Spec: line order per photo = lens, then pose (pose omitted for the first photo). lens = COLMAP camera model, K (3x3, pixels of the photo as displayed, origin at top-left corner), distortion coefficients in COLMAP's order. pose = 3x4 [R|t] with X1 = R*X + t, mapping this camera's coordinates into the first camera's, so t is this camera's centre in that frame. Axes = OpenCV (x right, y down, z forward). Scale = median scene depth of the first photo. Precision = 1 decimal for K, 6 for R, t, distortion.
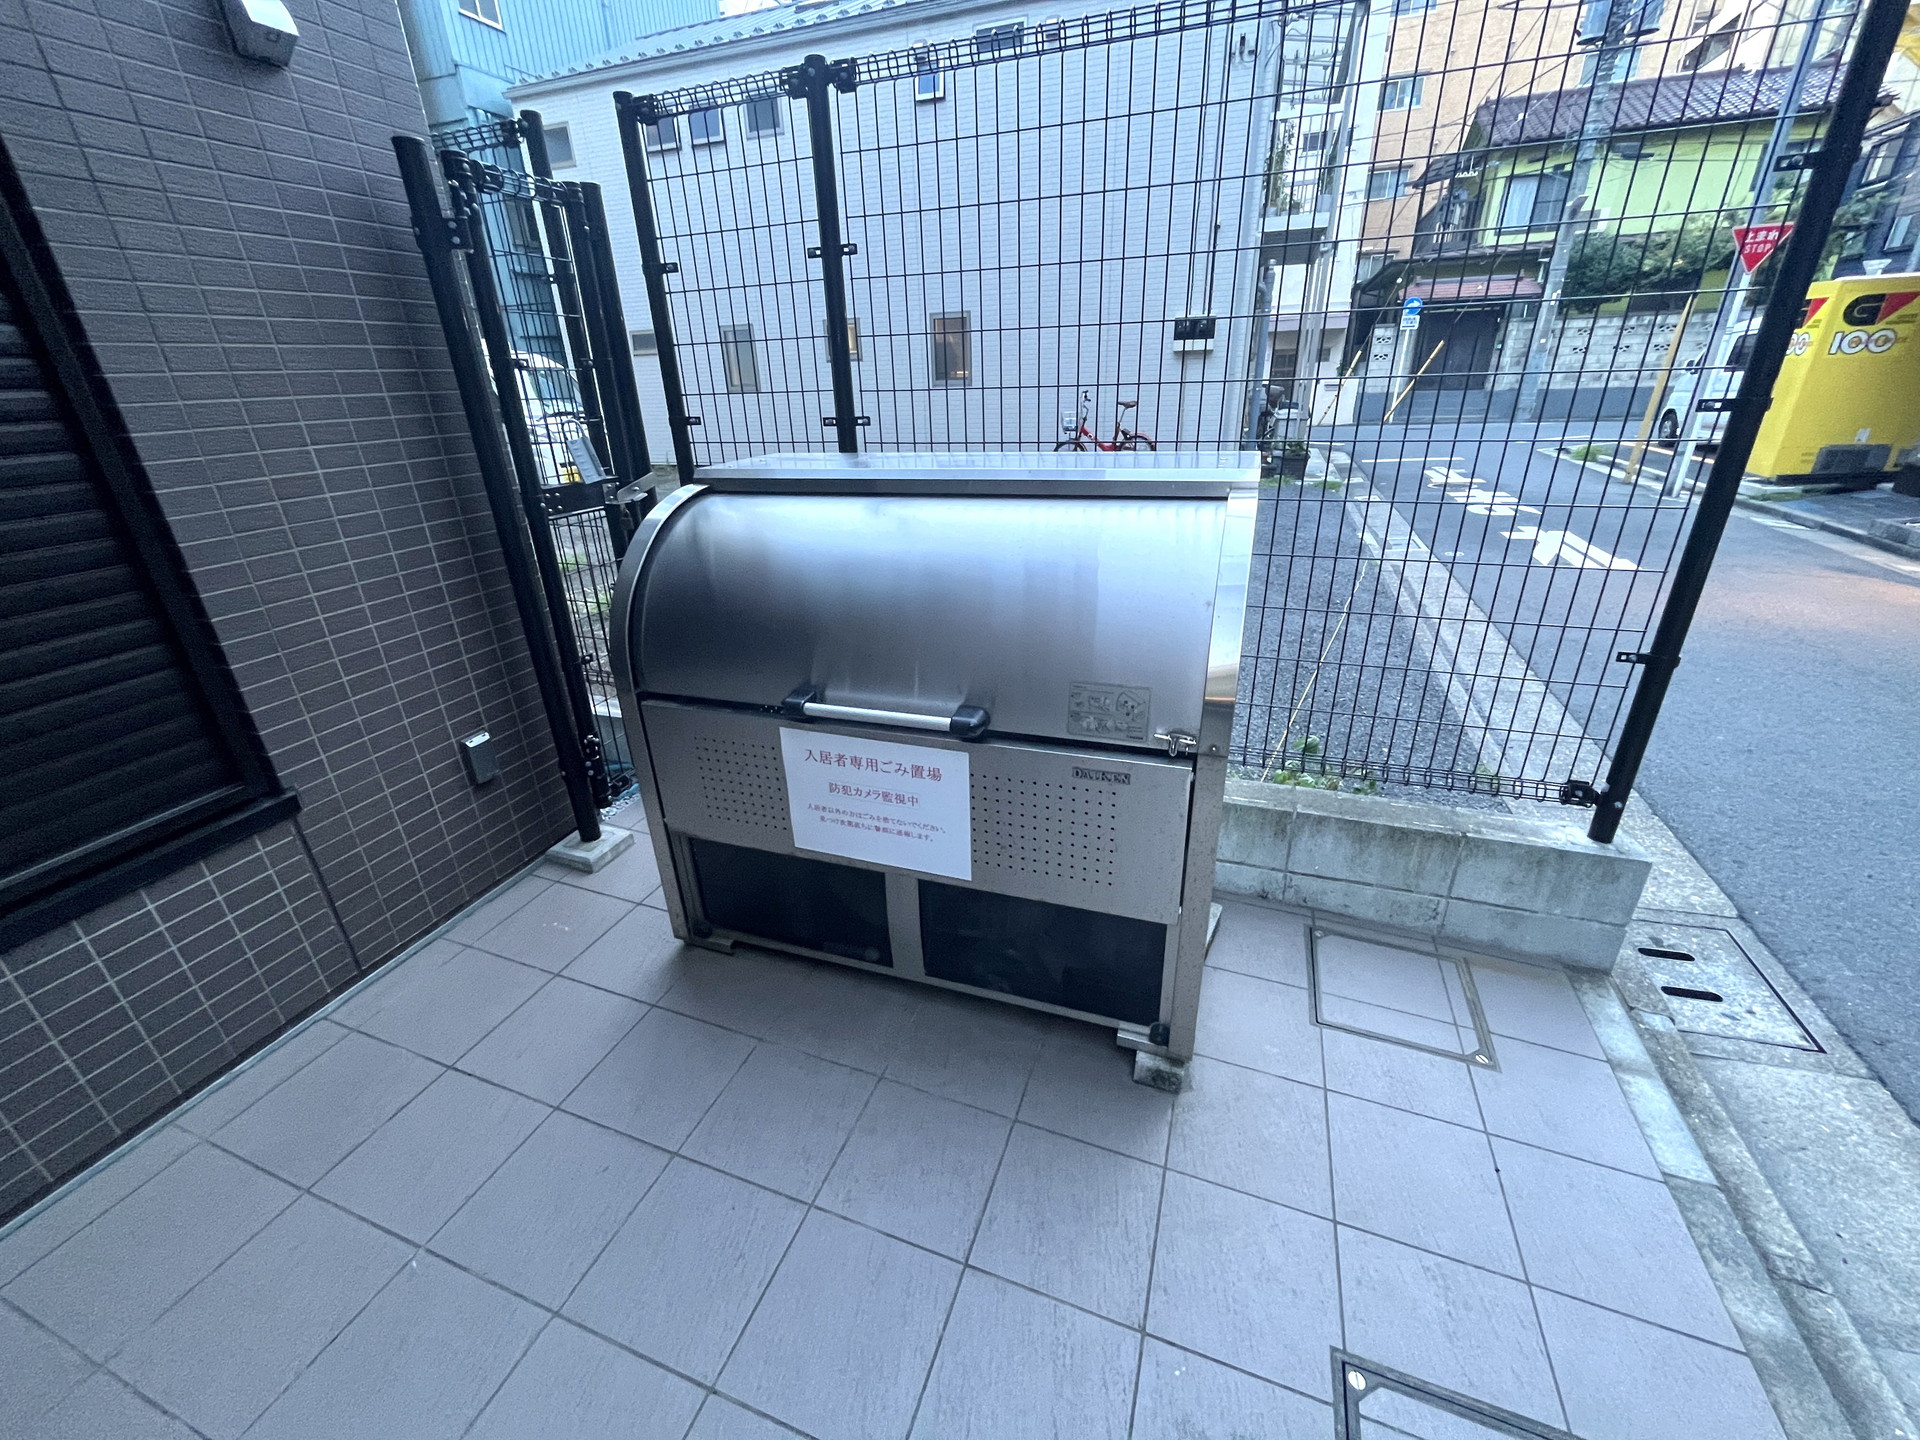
lens RADIAL K [[780.1, 0, 958.0], [0, 780.1, 714.4], [0, 0, 1]] dist [-0.002807, -0.000374]
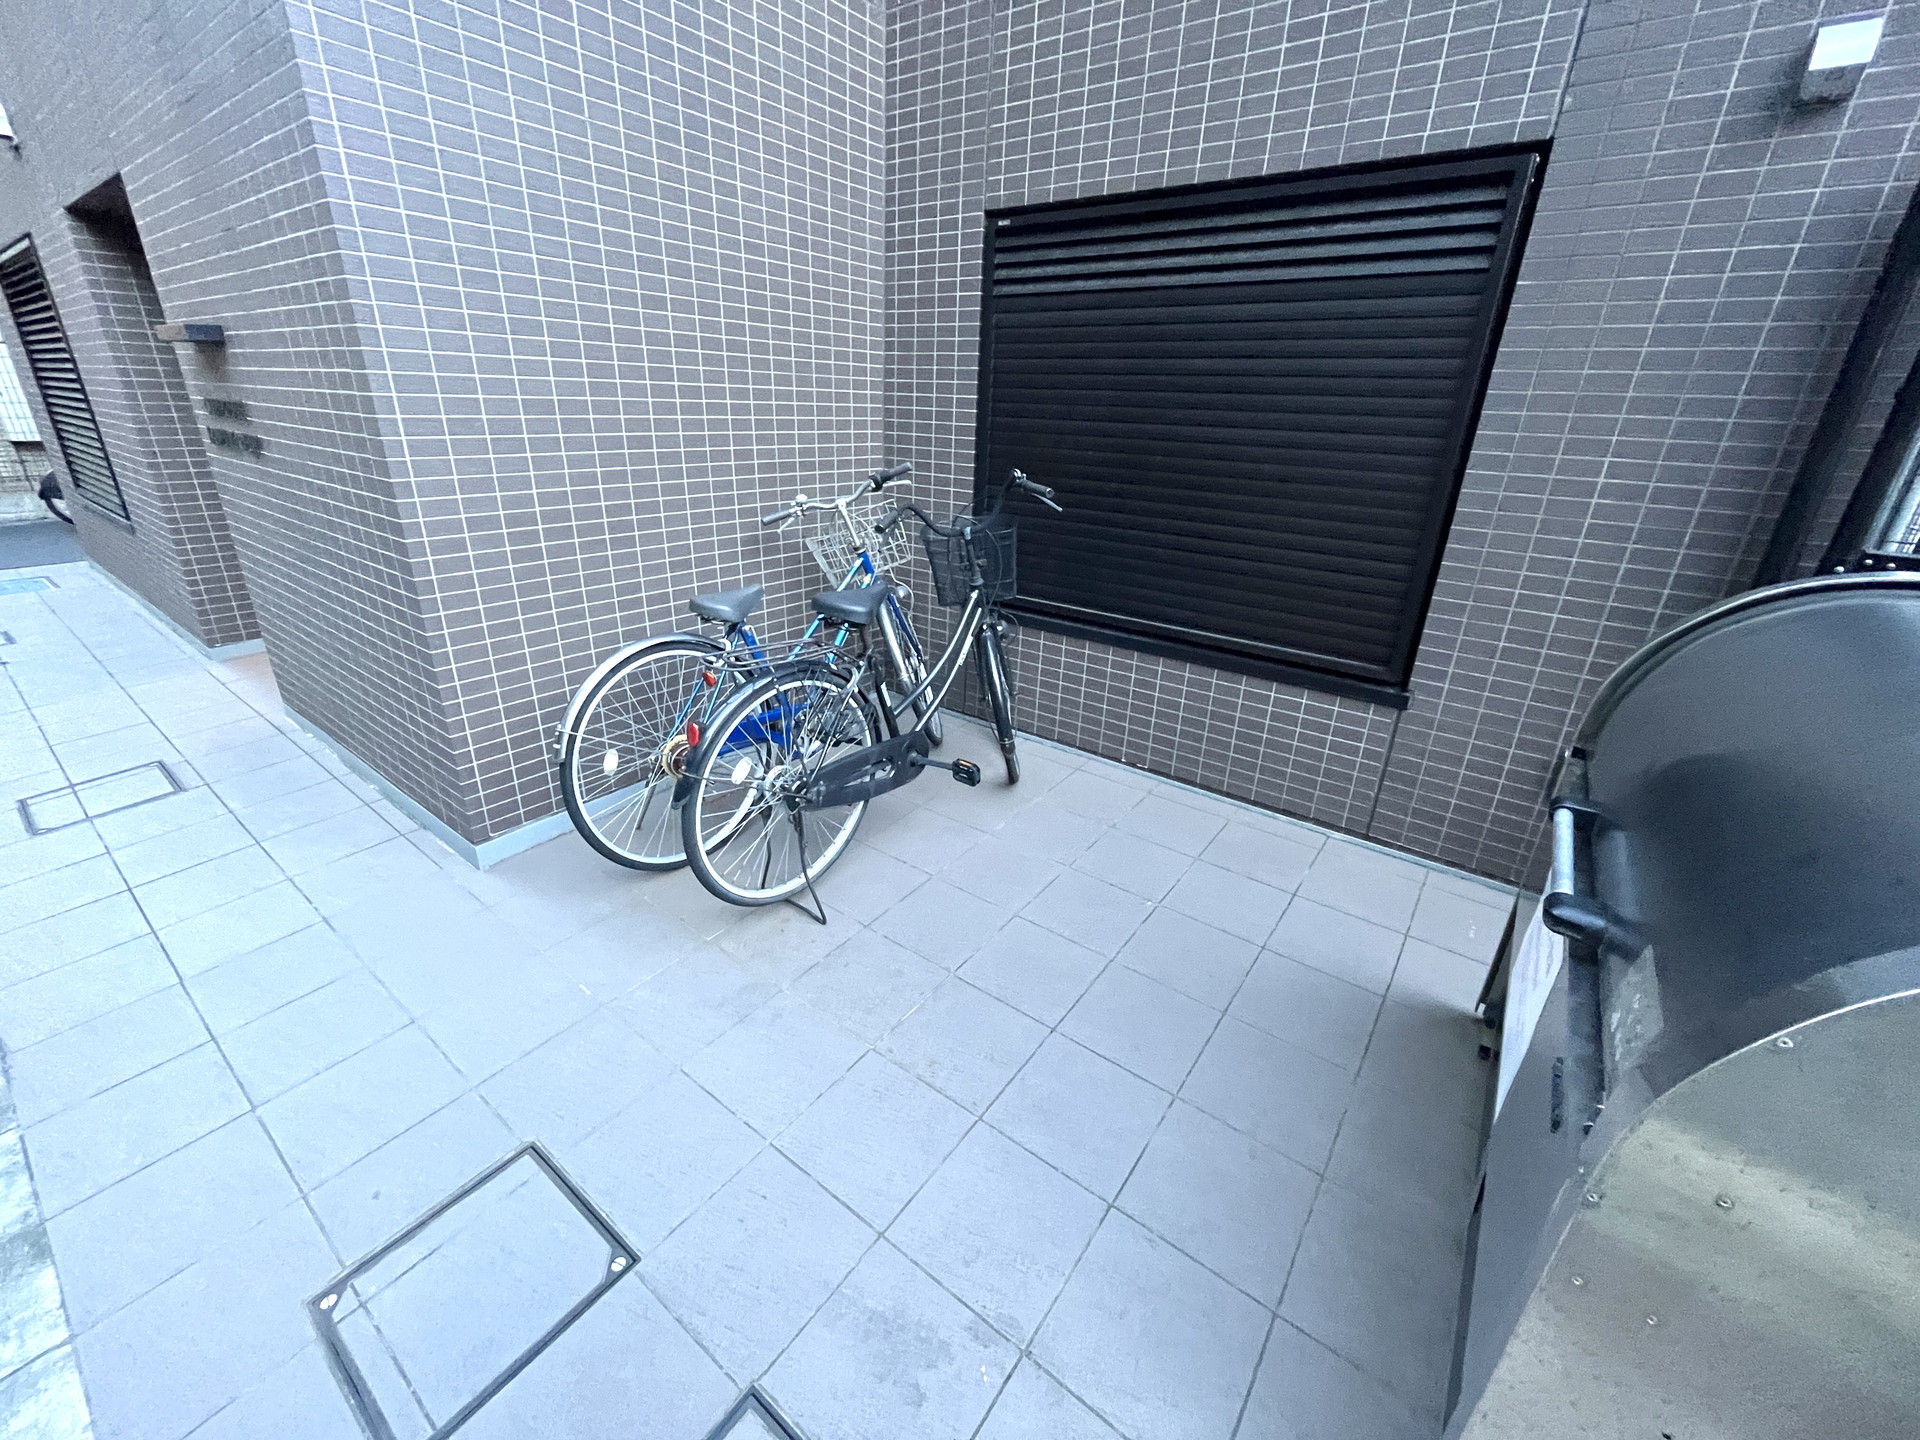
lens RADIAL K [[780.1, 0, 958.0], [0, 780.1, 714.4], [0, 0, 1]] dist [-0.002807, -0.000374]
pose [[-0.281324, 0.389723, -0.876911, 0.605861], [-0.411051, 0.776797, 0.477100, -0.208220], [0.867118, 0.494674, -0.058336, 0.427655]]
